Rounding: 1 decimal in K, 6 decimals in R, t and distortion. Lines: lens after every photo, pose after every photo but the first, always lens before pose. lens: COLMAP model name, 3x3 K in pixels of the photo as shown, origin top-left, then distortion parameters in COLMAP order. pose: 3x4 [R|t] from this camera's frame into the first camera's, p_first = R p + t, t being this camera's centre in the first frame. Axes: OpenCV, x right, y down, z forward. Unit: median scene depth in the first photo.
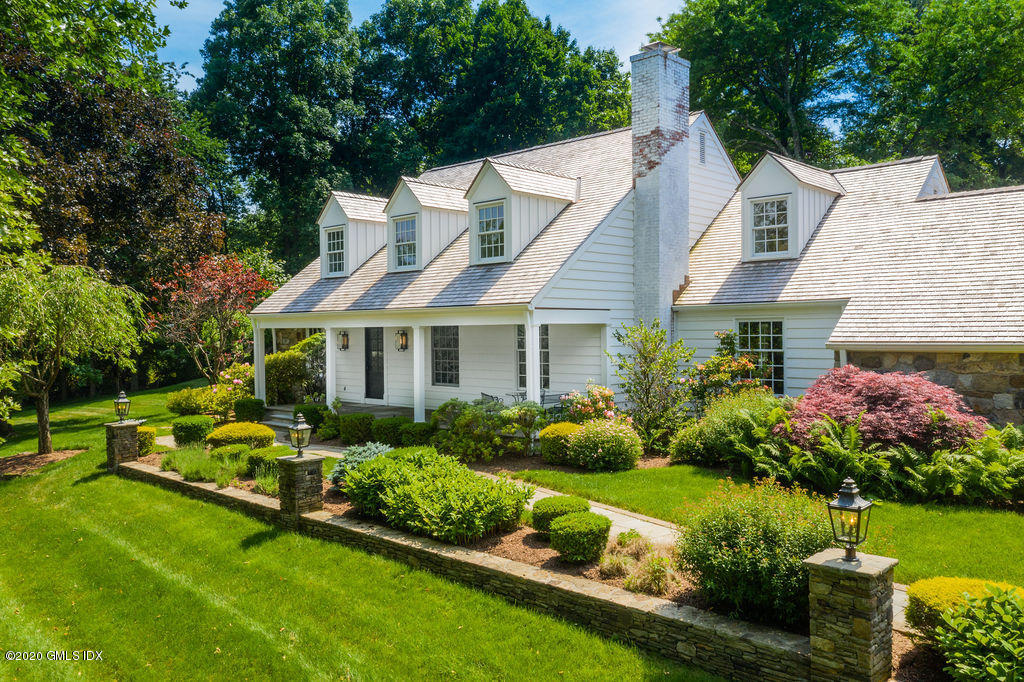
lens RADIAL K [[814.4, 0, 512.0], [0, 814.4, 341.0], [0, 0, 1]] dist [-0.007885, -0.002535]
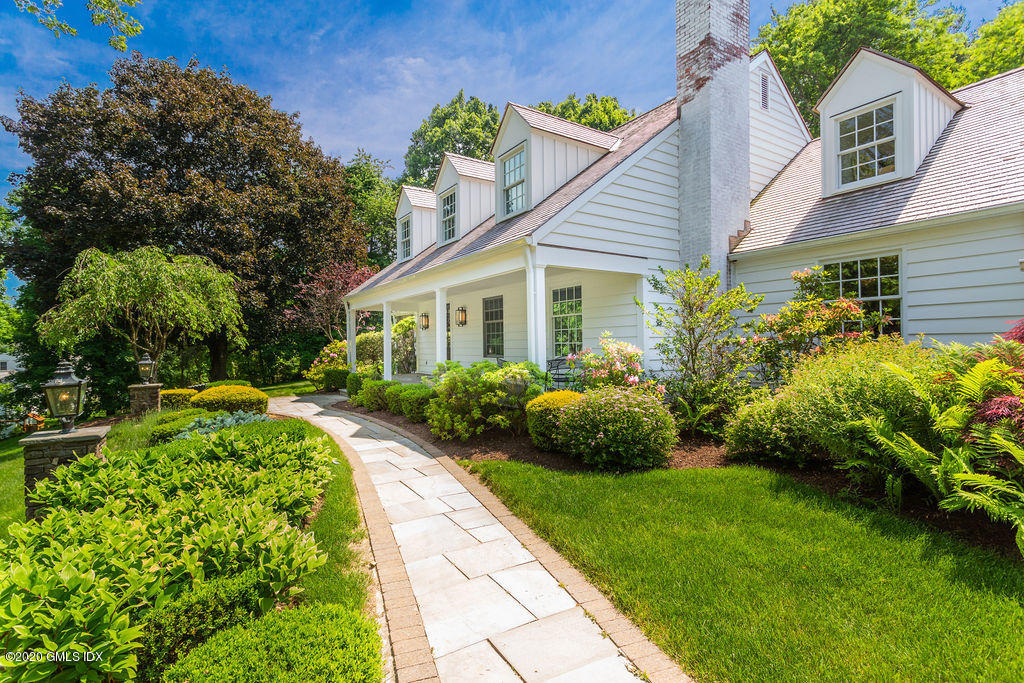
lens RADIAL K [[484.0, 0, 507.1], [0, 484.0, 341.2], [0, 0, 1]] dist [0.002545, 0.001433]
pose [[0.971652, -0.003592, -0.236388, 0.103657], [-0.000826, 0.999827, -0.018588, 0.058392], [0.236414, 0.018256, 0.971481, 0.517955]]
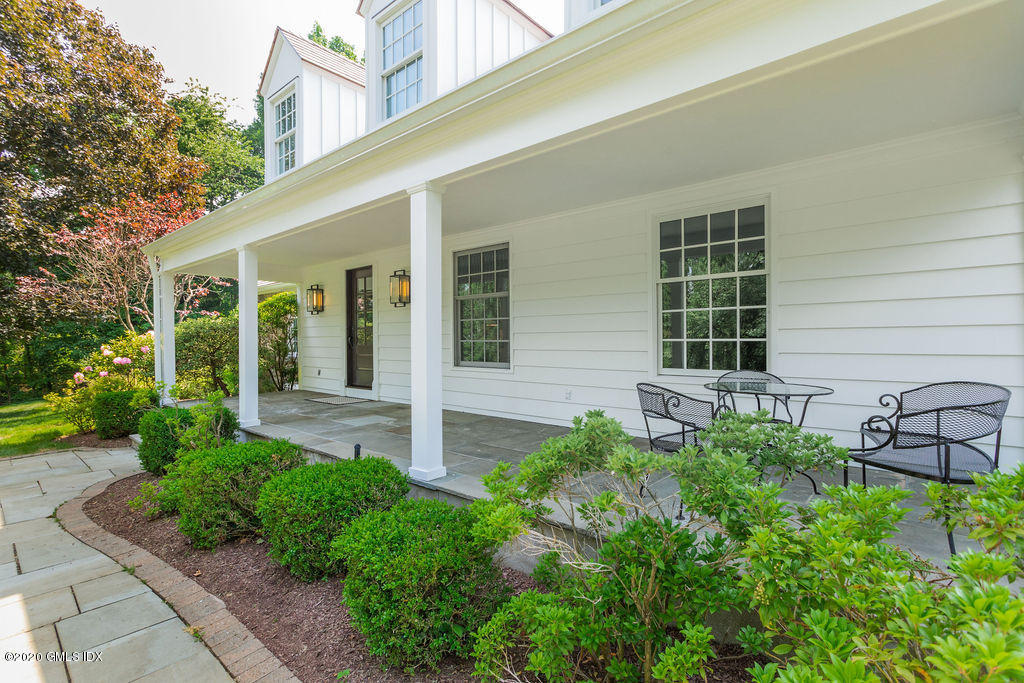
lens RADIAL K [[484.0, 0, 507.1], [0, 484.0, 341.2], [0, 0, 1]] dist [0.002545, 0.001433]
pose [[0.999298, 0.002559, 0.037368, -0.097120], [-0.002263, 0.999966, -0.007957, 0.052002], [-0.037387, 0.007867, 0.999270, 0.876477]]
